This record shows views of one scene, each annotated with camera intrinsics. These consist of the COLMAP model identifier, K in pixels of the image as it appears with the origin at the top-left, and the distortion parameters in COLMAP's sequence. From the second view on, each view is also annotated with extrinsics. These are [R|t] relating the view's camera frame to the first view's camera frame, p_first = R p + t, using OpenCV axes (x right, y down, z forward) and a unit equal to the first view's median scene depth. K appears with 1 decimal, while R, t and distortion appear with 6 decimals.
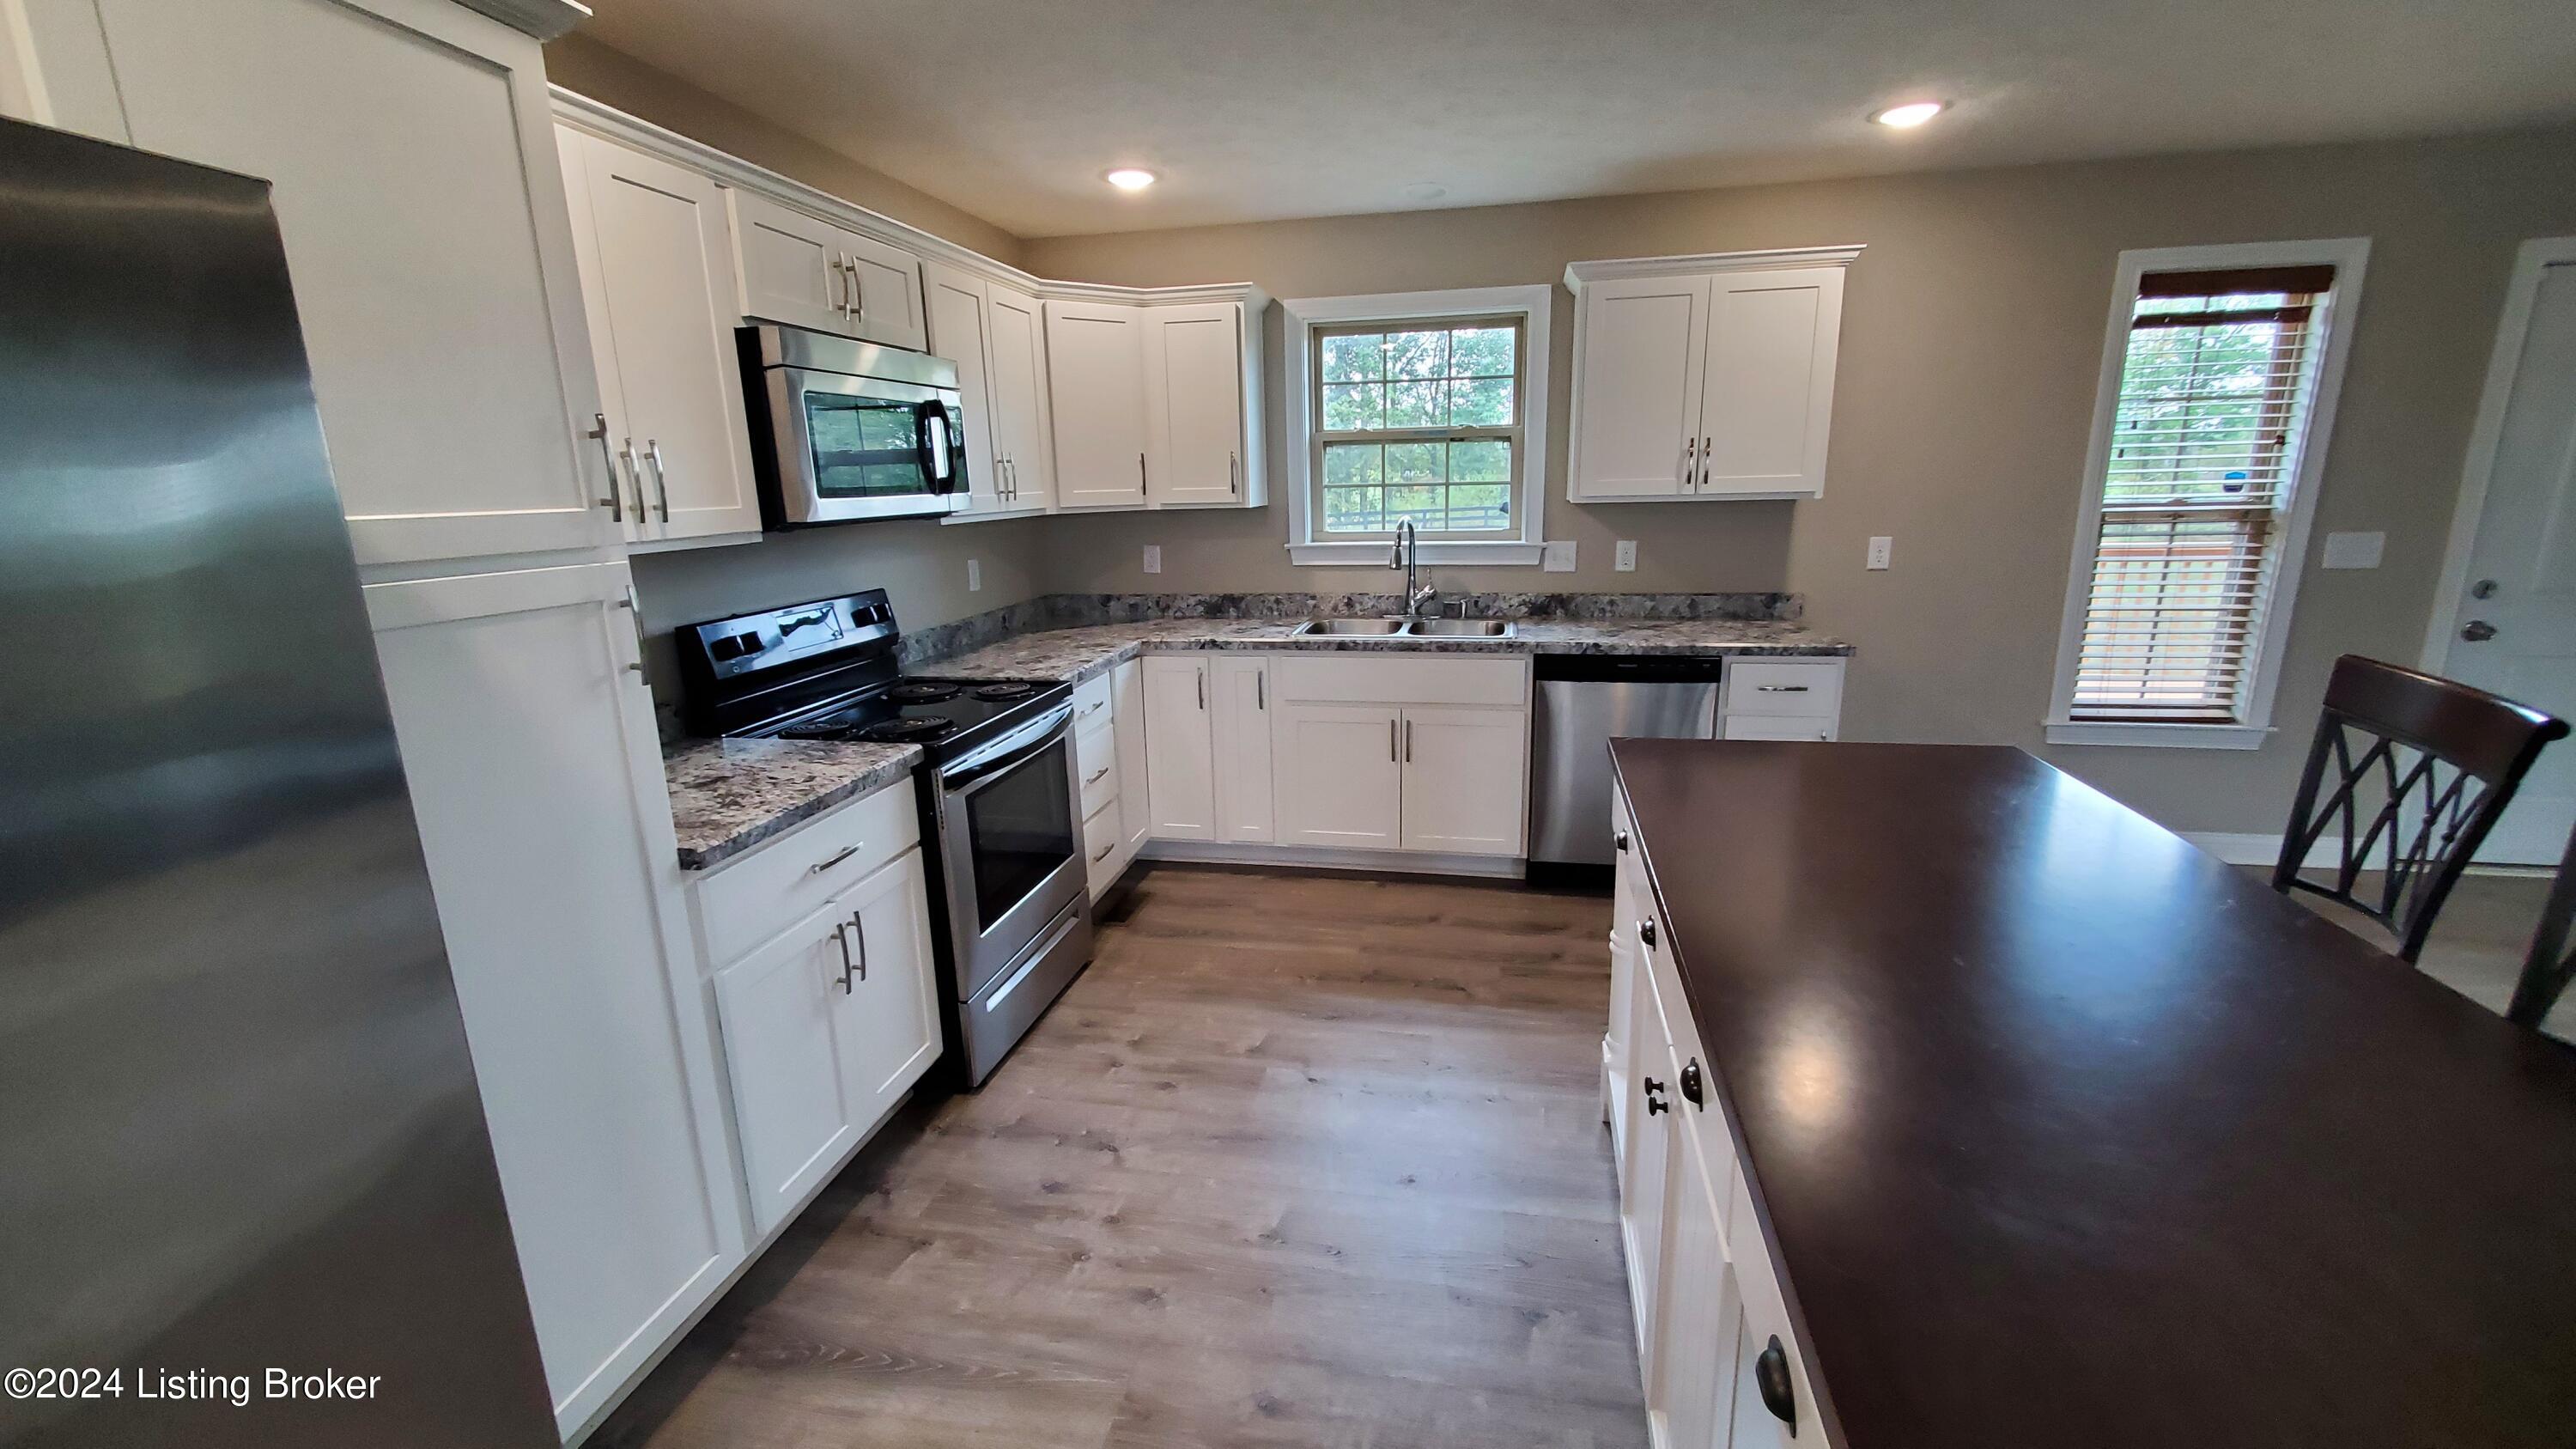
lens RADIAL K [[1016.6, 0, 1310.7], [0, 1016.6, 725.6], [0, 0, 1]] dist [-0.000096, -0.000327]
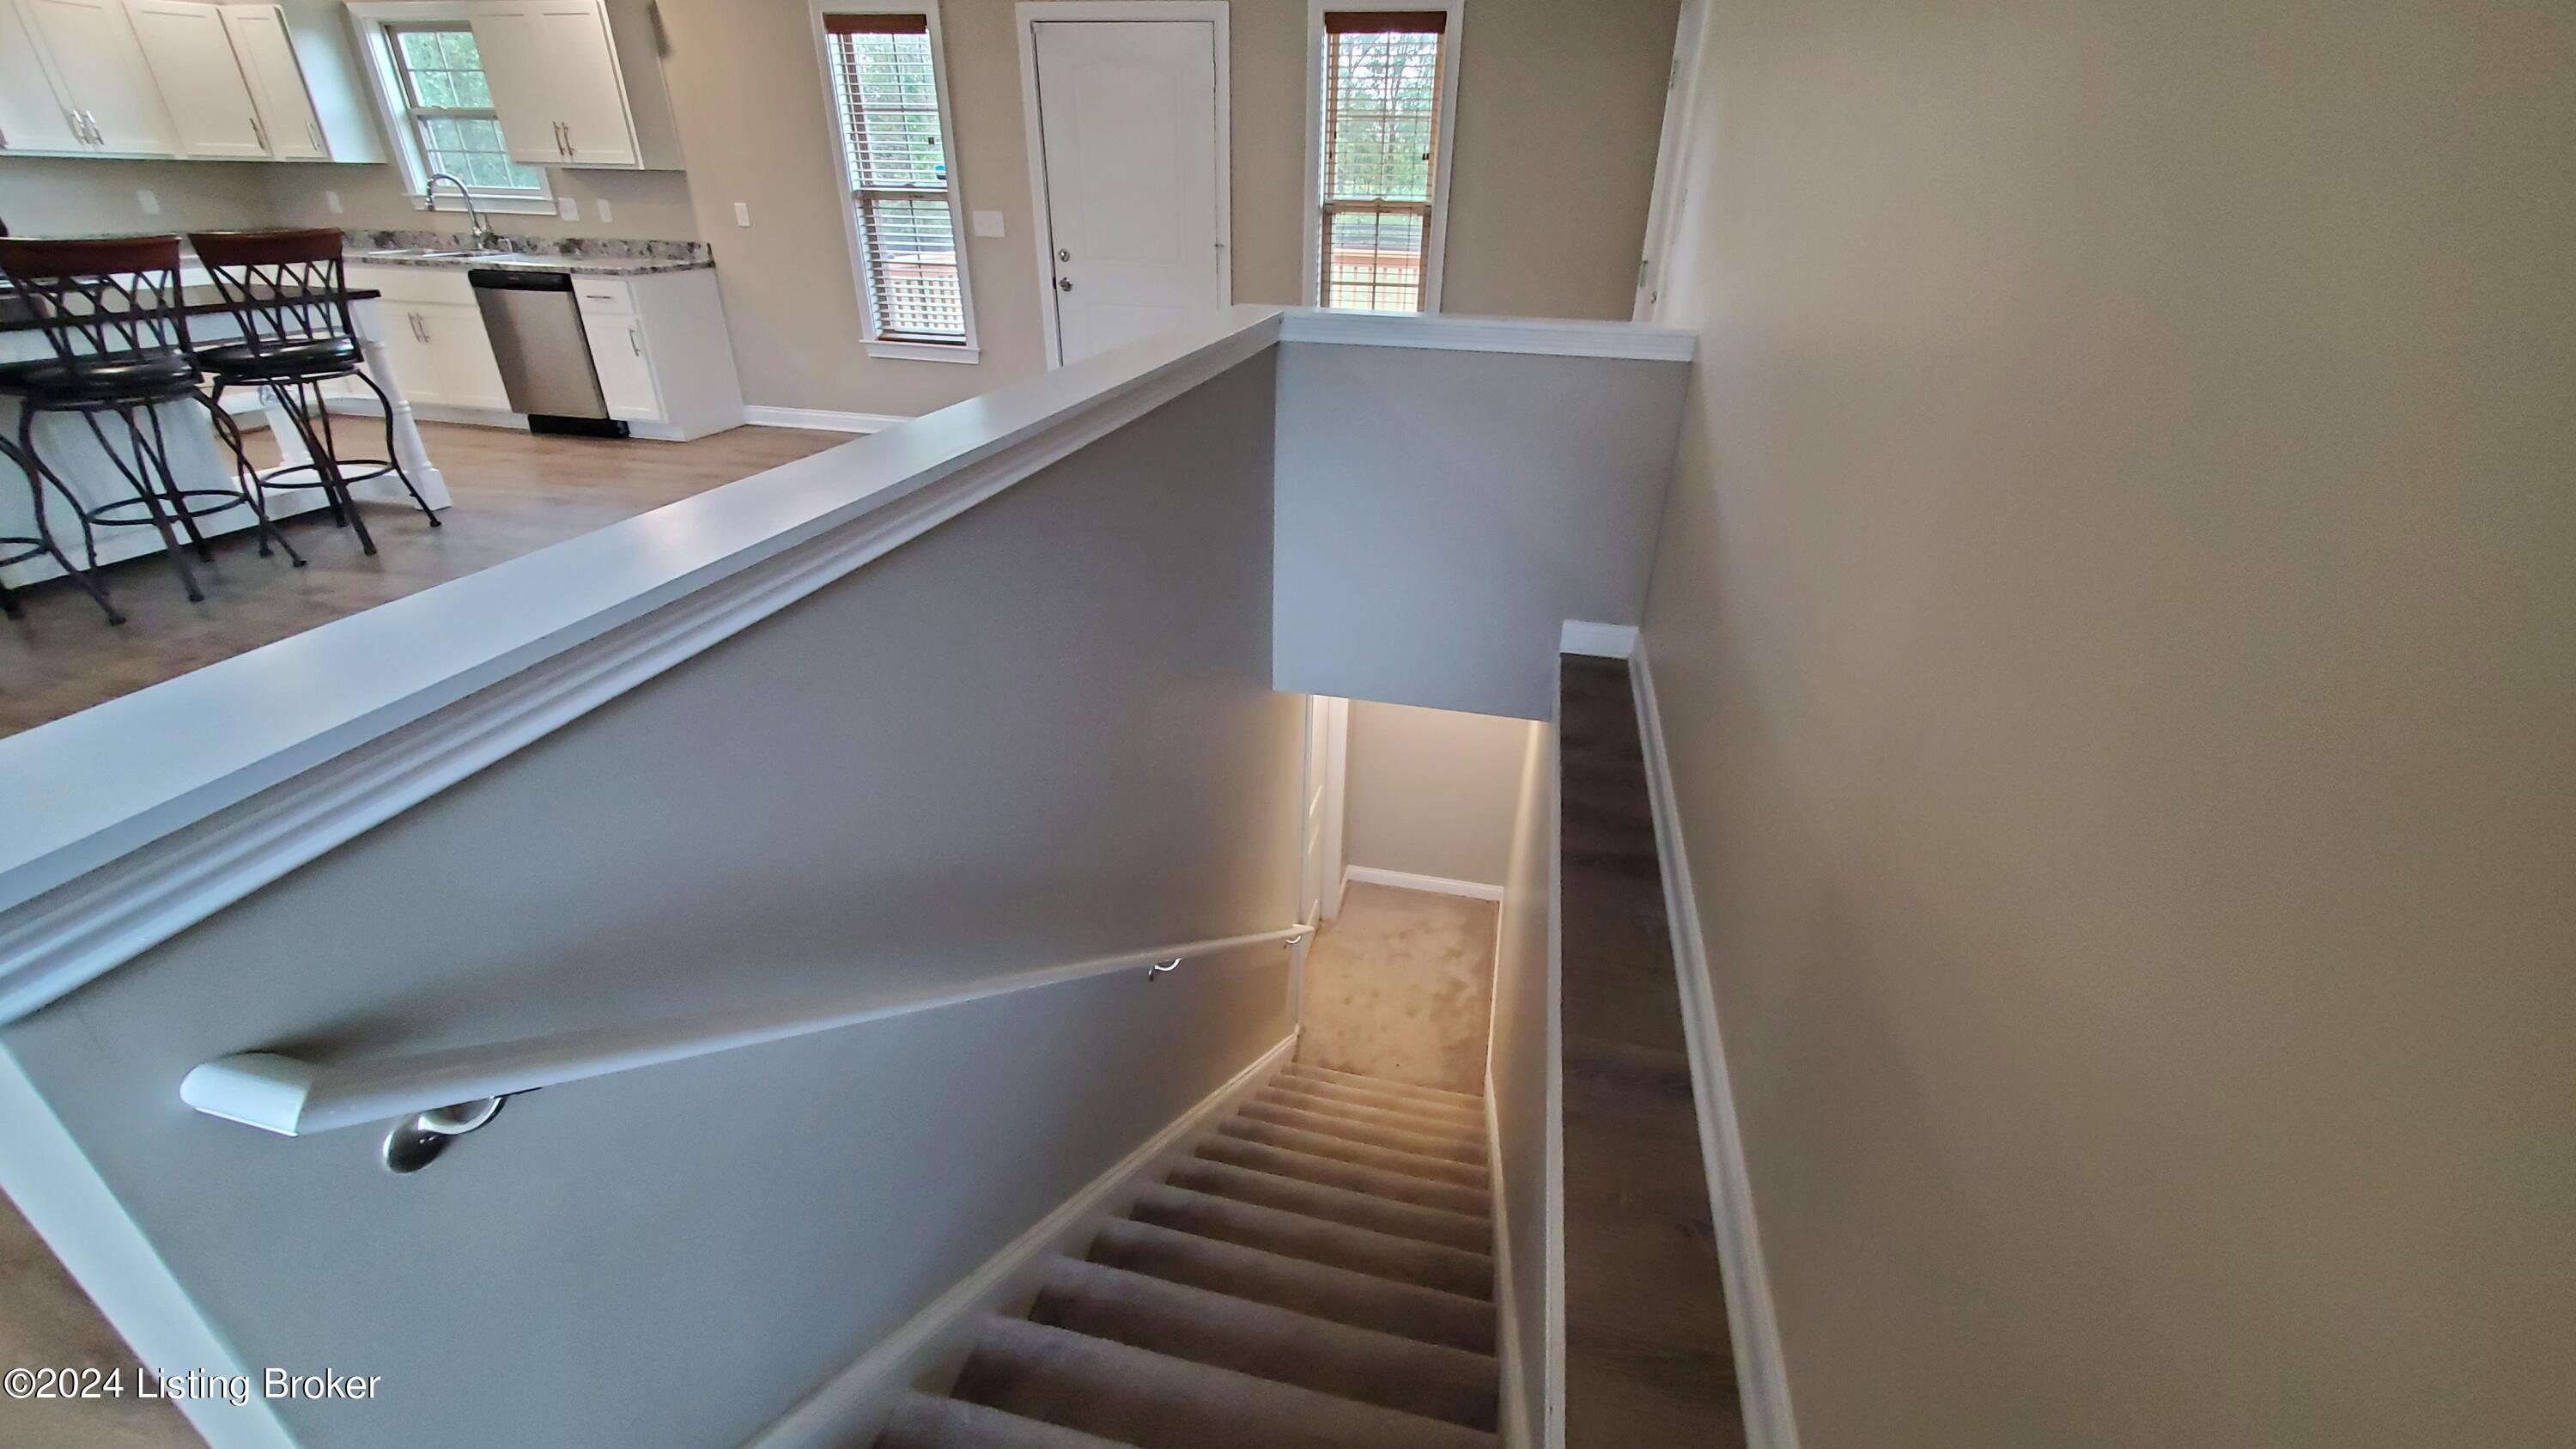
lens RADIAL K [[1037.4, 0, 1287.8], [0, 1037.4, 725.8], [0, 0, 1]] dist [0.001768, -0.000326]
pose [[0.998473, 0.054306, -0.010089, 1.462906], [-0.050229, 0.968687, 0.243152, 0.151762], [0.022977, -0.242274, 0.969936, -0.668432]]
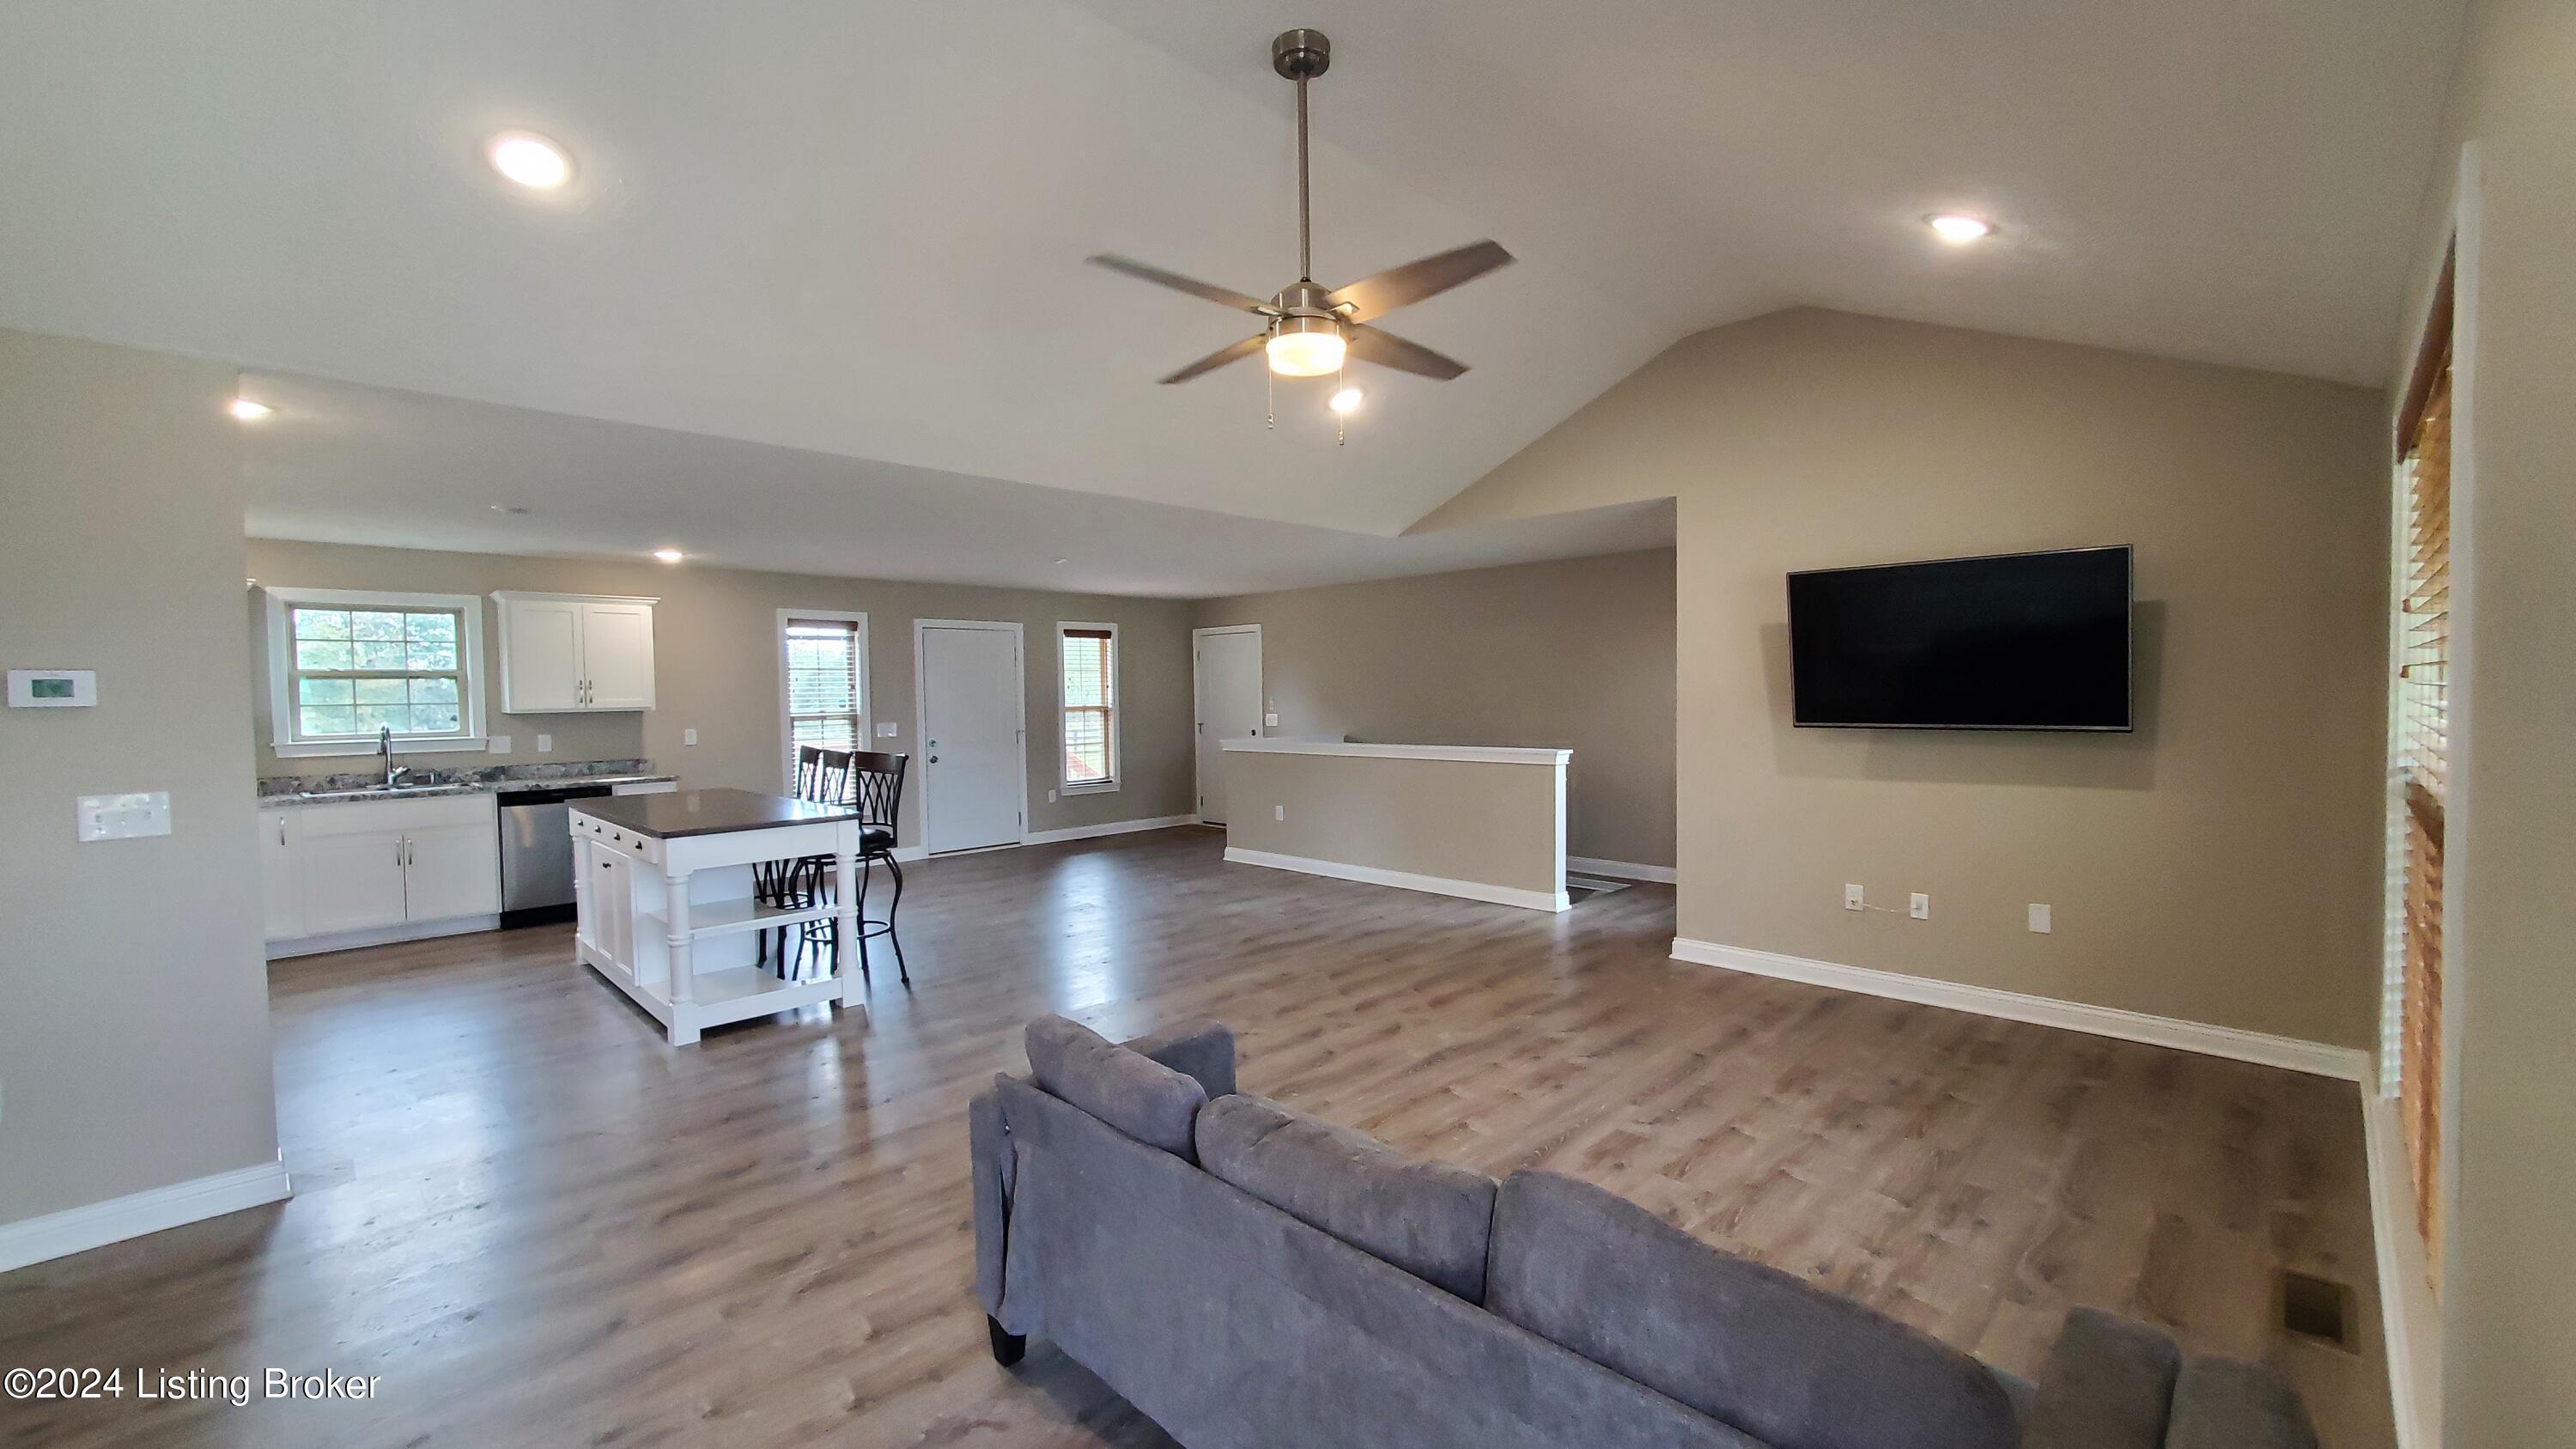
lens RADIAL K [[1037.4, 0, 1298.2], [0, 1037.4, 738.4], [0, 0, 1]] dist [0.001768, -0.000326]
pose [[0.555284, -0.022668, 0.831352, -0.507584], [0.201059, 0.973635, -0.107746, 0.310307], [-0.806991, 0.226981, 0.545202, -1.146680]]
